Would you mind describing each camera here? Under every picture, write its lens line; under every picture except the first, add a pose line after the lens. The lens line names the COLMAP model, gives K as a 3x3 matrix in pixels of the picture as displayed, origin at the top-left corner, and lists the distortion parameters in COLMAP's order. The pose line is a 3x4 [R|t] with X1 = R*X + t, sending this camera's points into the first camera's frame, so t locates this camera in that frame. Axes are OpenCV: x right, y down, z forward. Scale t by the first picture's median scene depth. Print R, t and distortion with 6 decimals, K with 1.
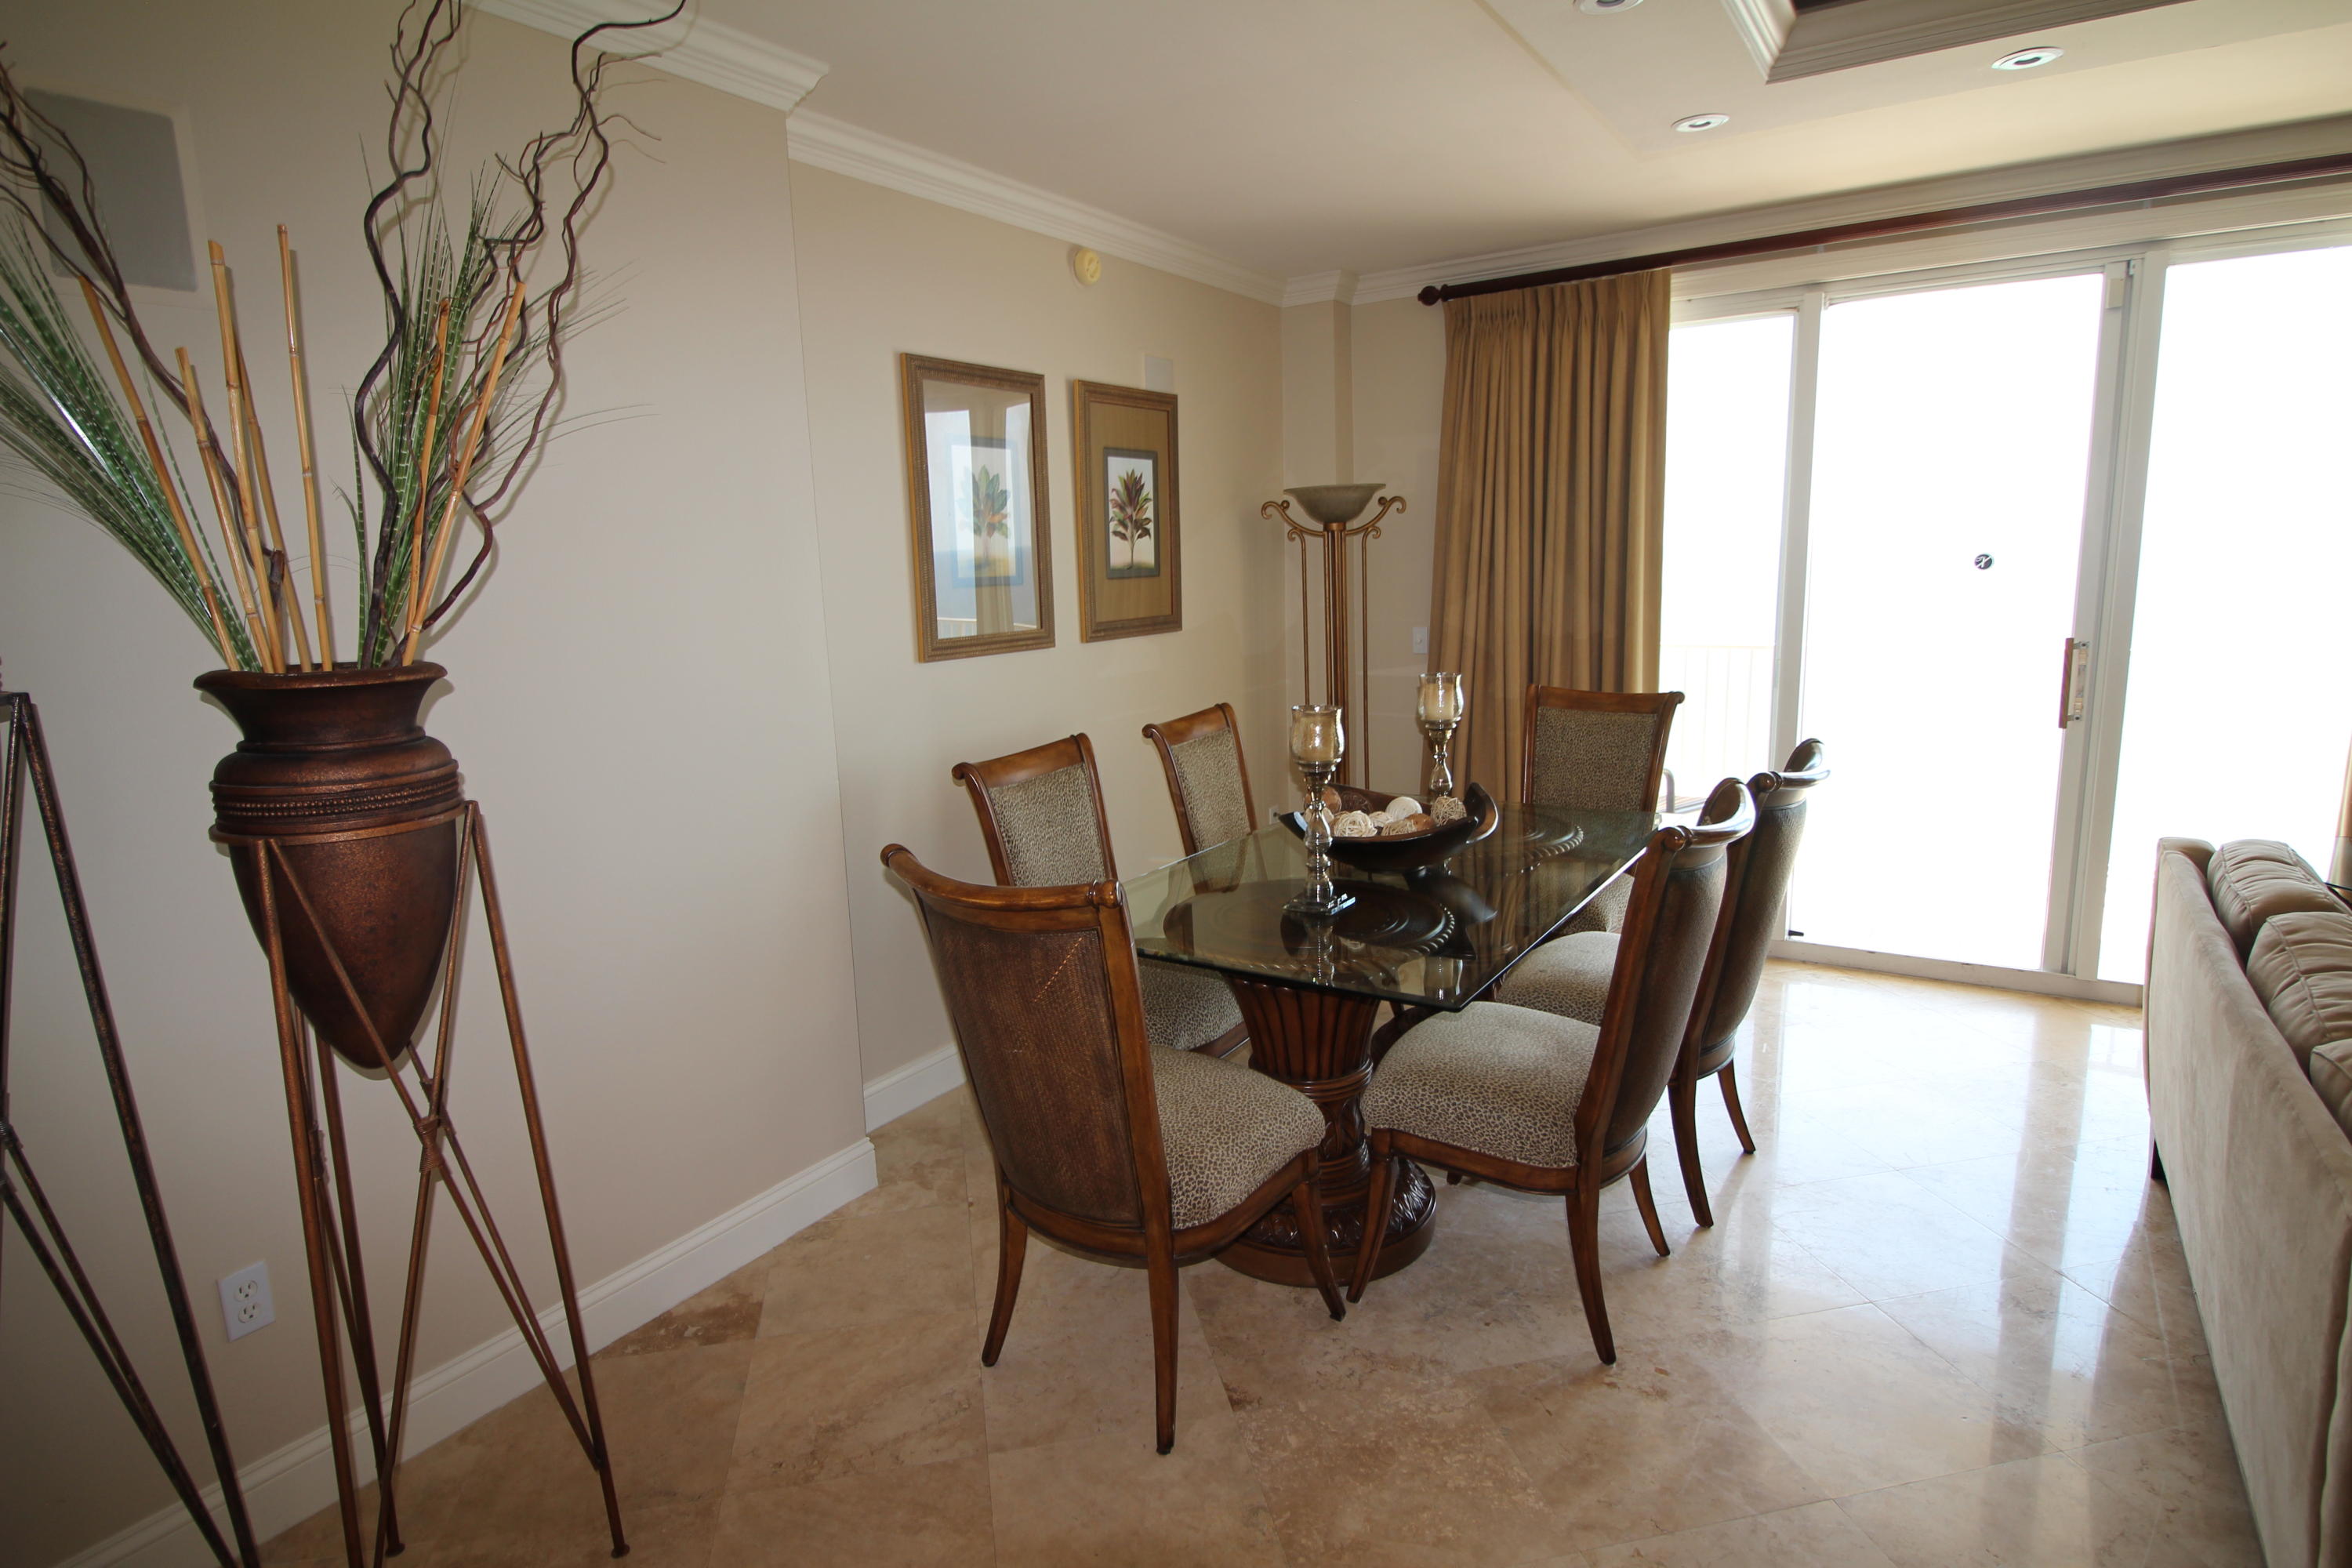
lens RADIAL K [[1293.4, 0, 1176.0], [0, 1293.4, 784.0], [0, 0, 1]] dist [-0.032508, -0.000121]
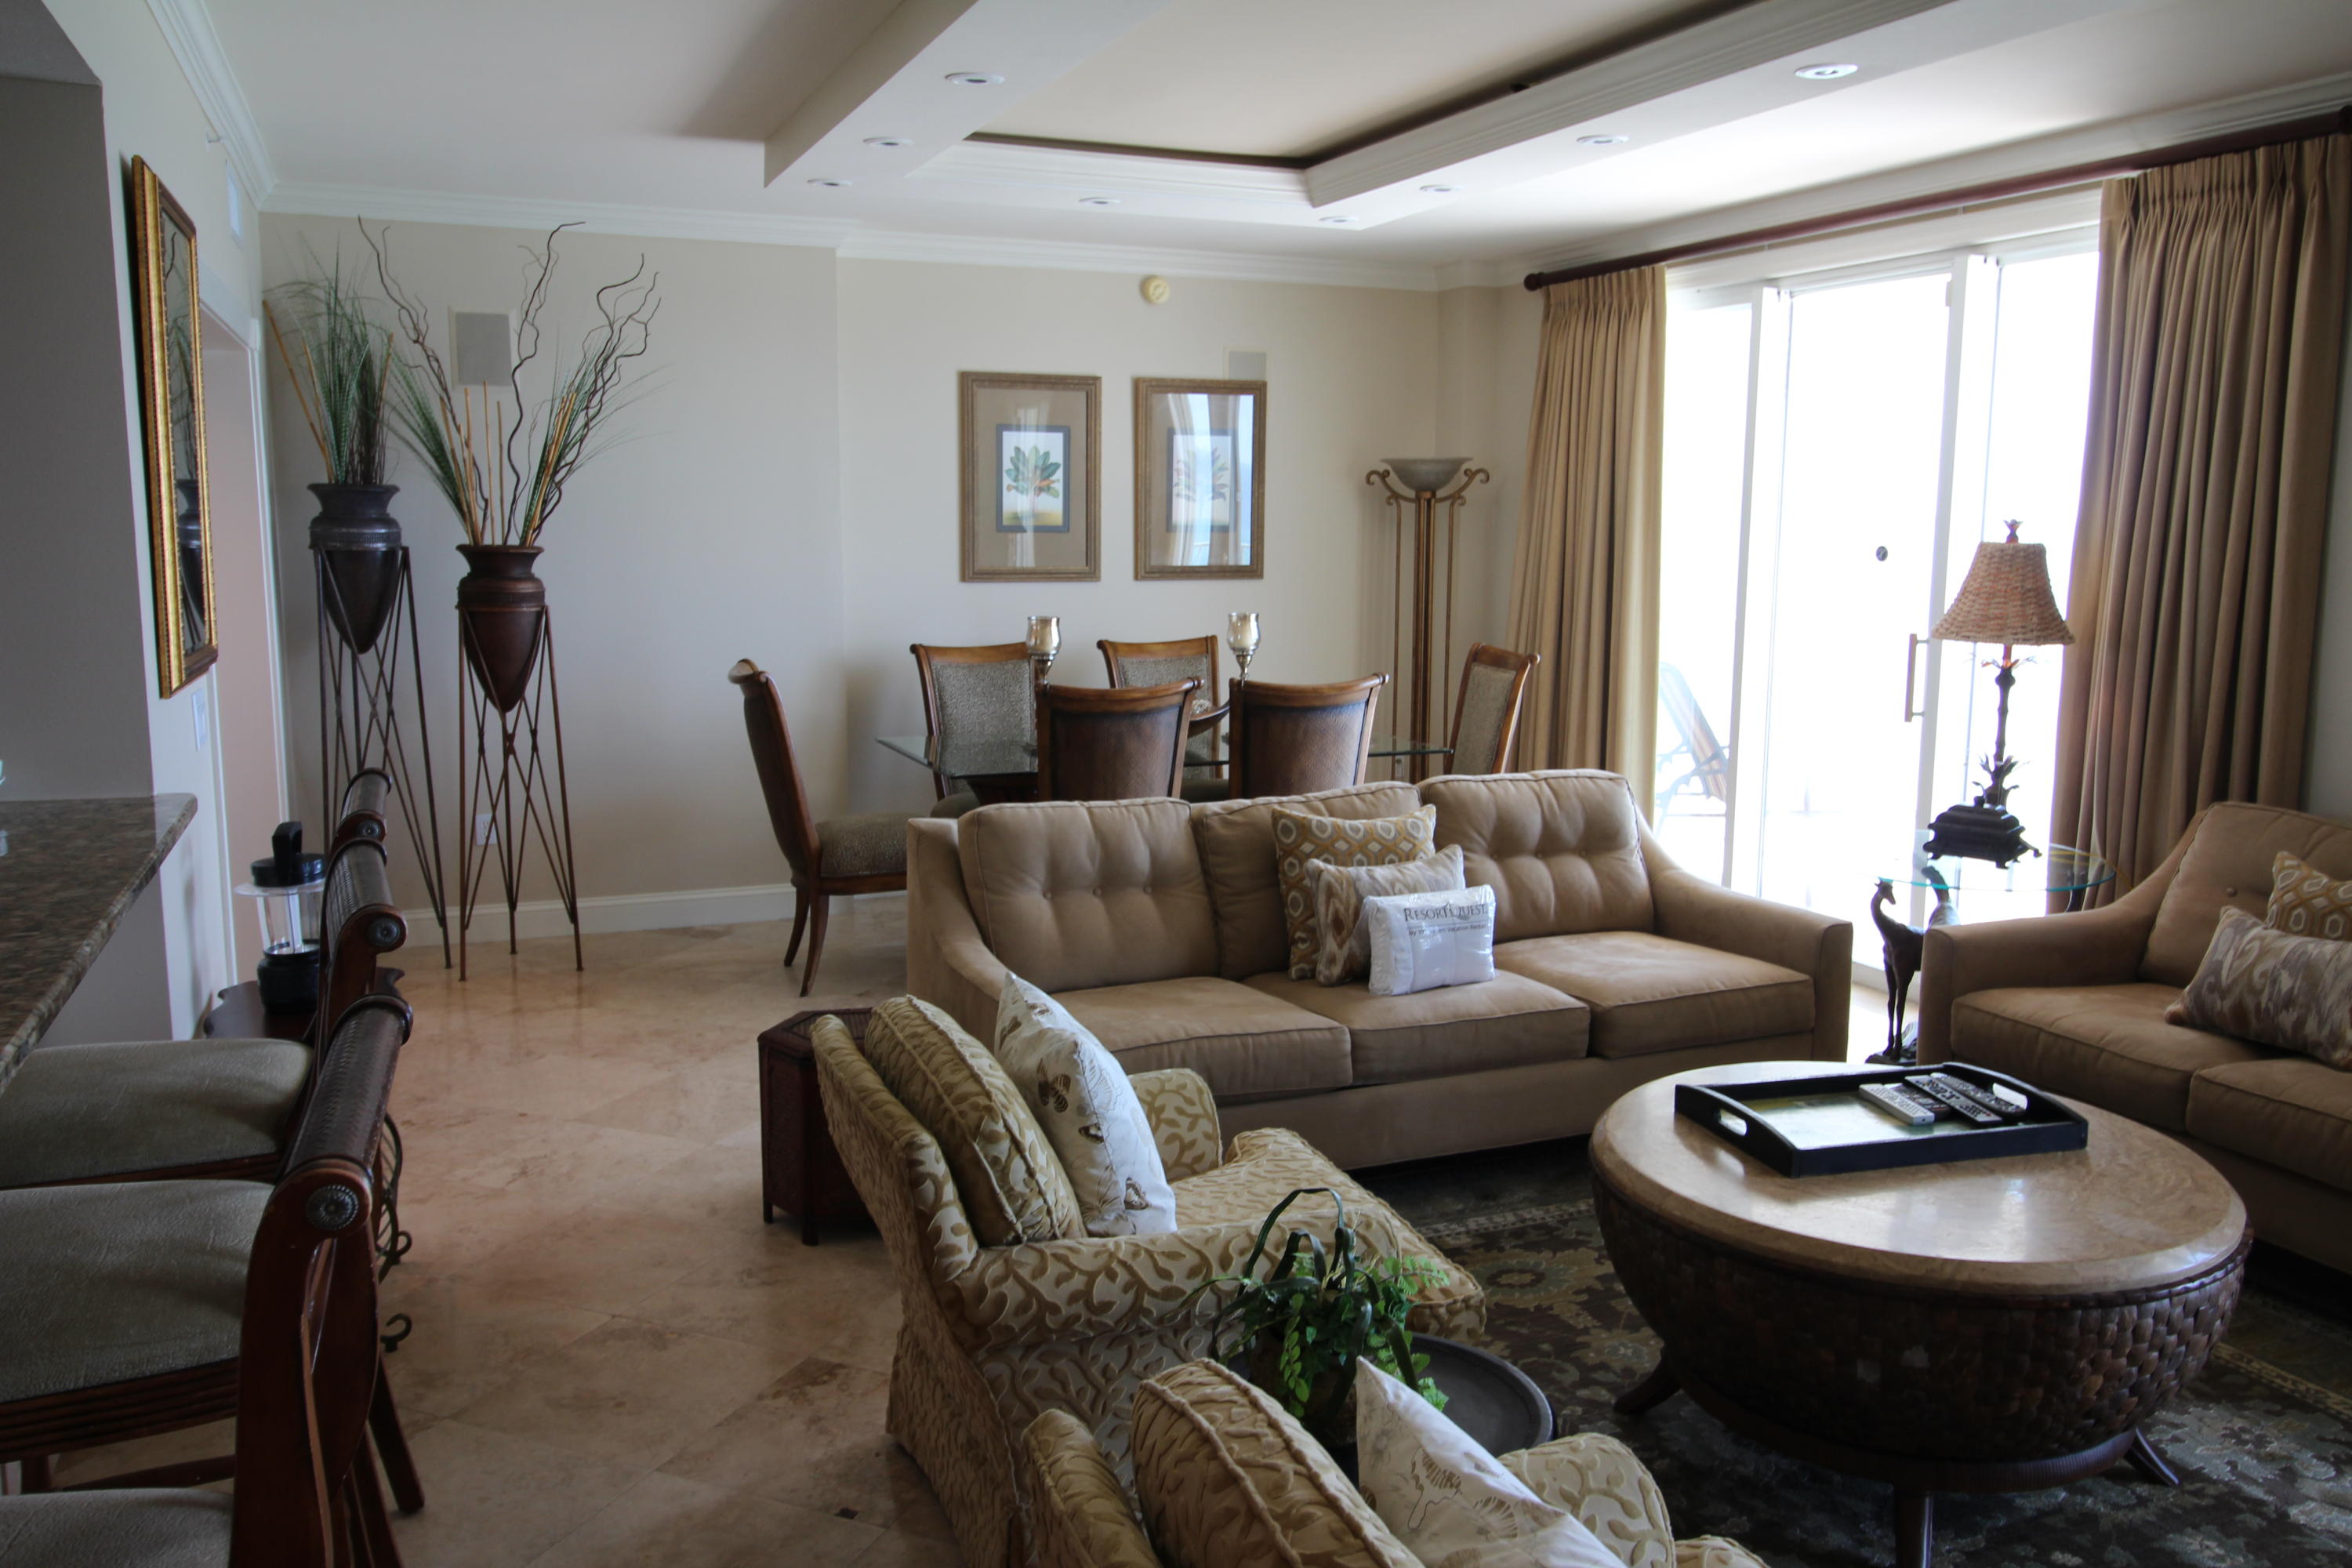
lens RADIAL K [[1876.7, 0, 1176.0], [0, 1876.7, 784.0], [0, 0, 1]] dist [-0.003676, -0.001001]
pose [[0.834989, 0.115004, -0.538114, 0.939351], [-0.127245, 0.991765, 0.014512, 0.057512], [0.535352, 0.056355, 0.842747, -0.514852]]
